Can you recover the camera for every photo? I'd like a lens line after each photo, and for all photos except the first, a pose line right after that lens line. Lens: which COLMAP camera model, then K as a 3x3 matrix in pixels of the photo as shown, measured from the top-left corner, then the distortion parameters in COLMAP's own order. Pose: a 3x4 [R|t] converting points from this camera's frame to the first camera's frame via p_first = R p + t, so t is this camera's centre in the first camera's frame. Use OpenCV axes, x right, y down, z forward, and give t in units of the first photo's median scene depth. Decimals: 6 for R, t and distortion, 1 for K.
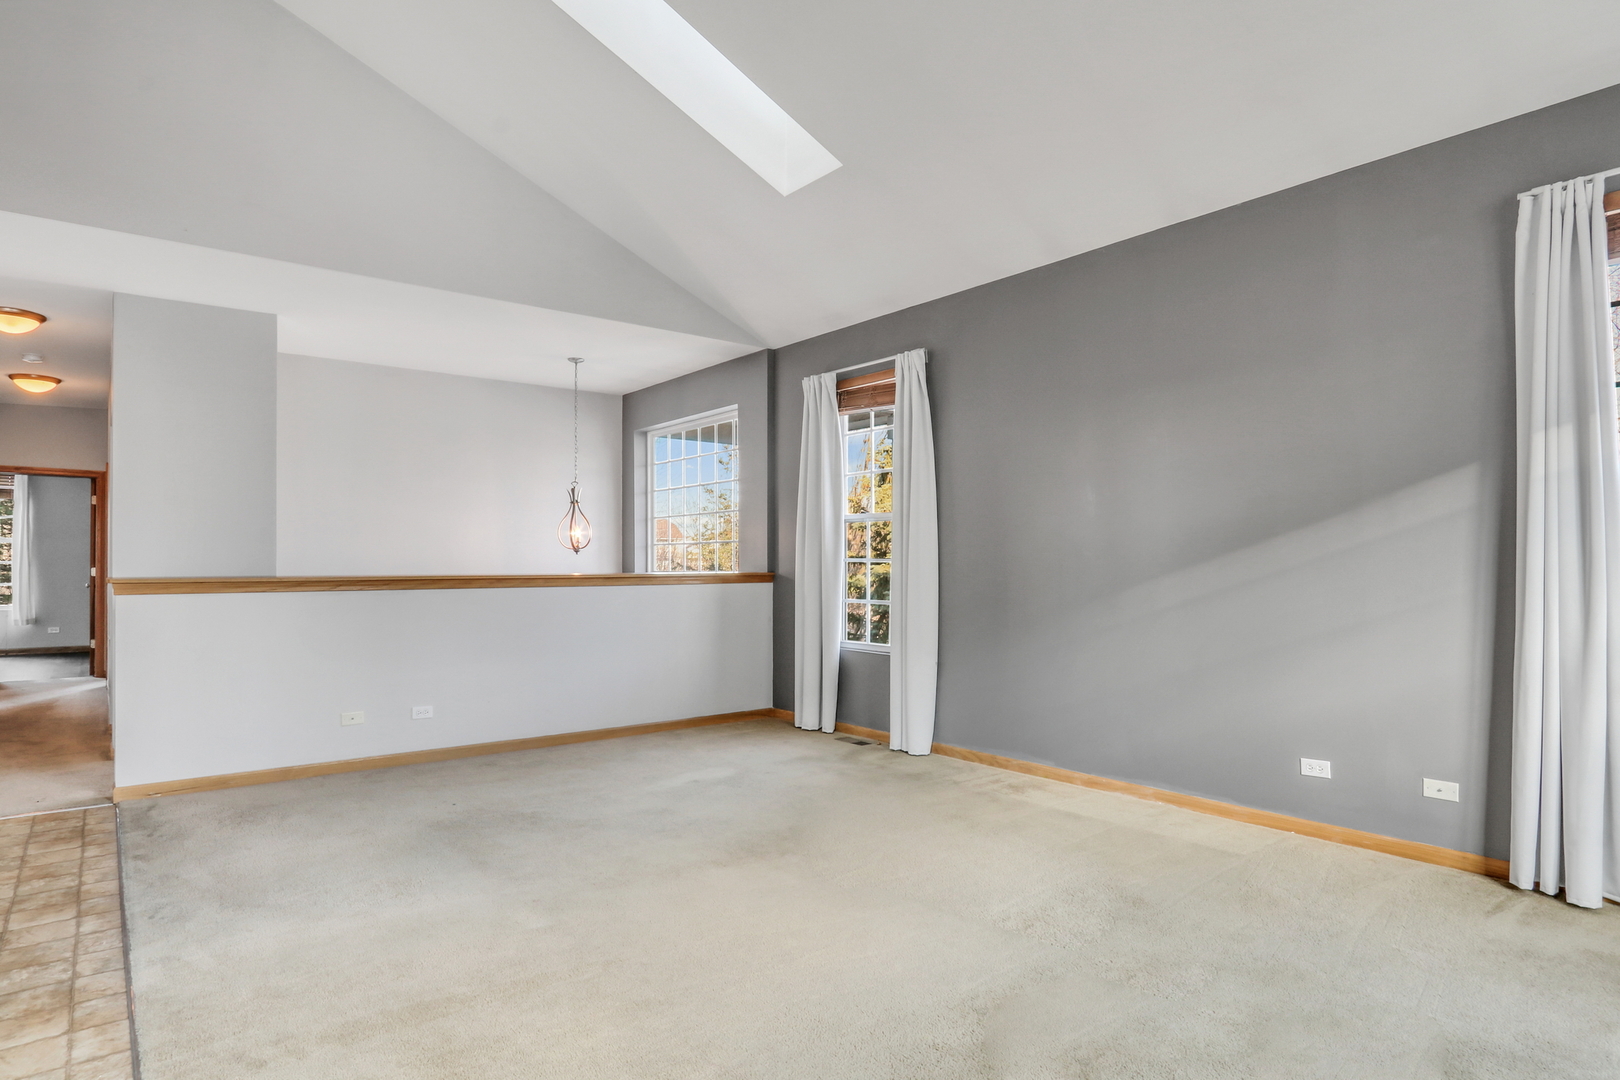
lens RADIAL K [[892.5, 0, 794.2], [0, 892.5, 578.4], [0, 0, 1]] dist [-0.023092, 0.008682]
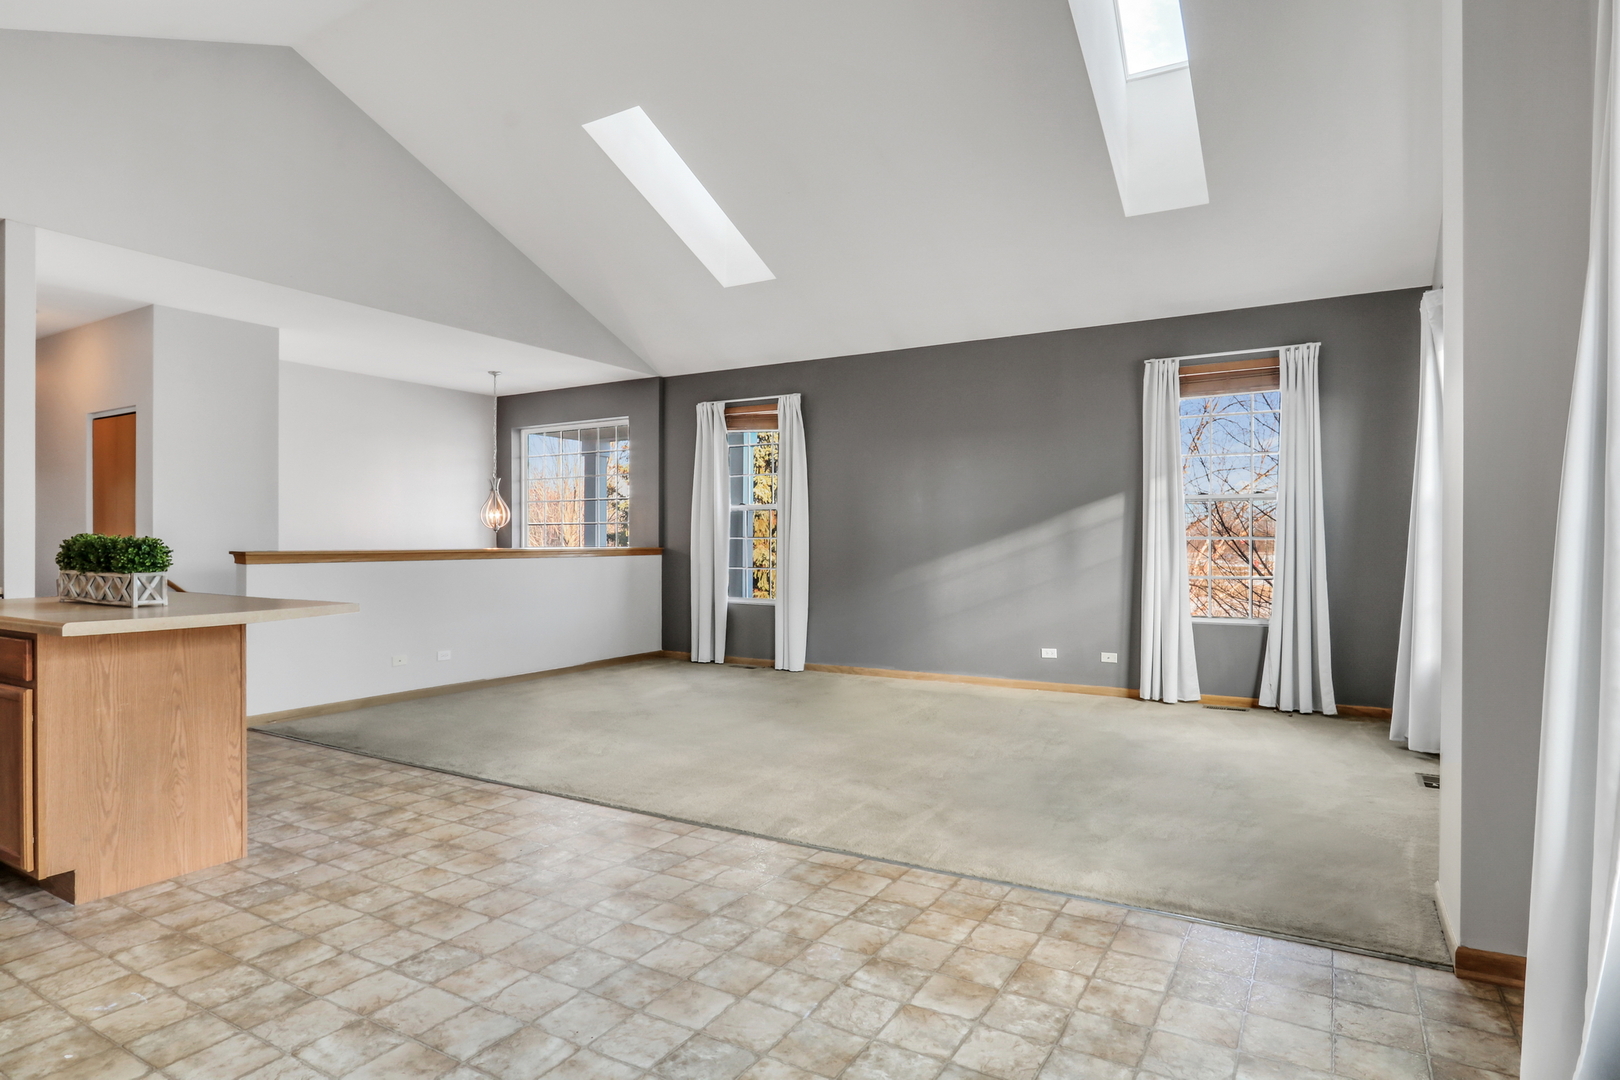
lens RADIAL K [[892.5, 0, 799.0], [0, 892.5, 568.3], [0, 0, 1]] dist [-0.023092, 0.008682]
pose [[0.933145, -0.010042, 0.359360, -0.364514], [0.005148, 0.999881, 0.014572, 0.007326], [-0.359464, -0.011747, 0.933085, -0.347910]]
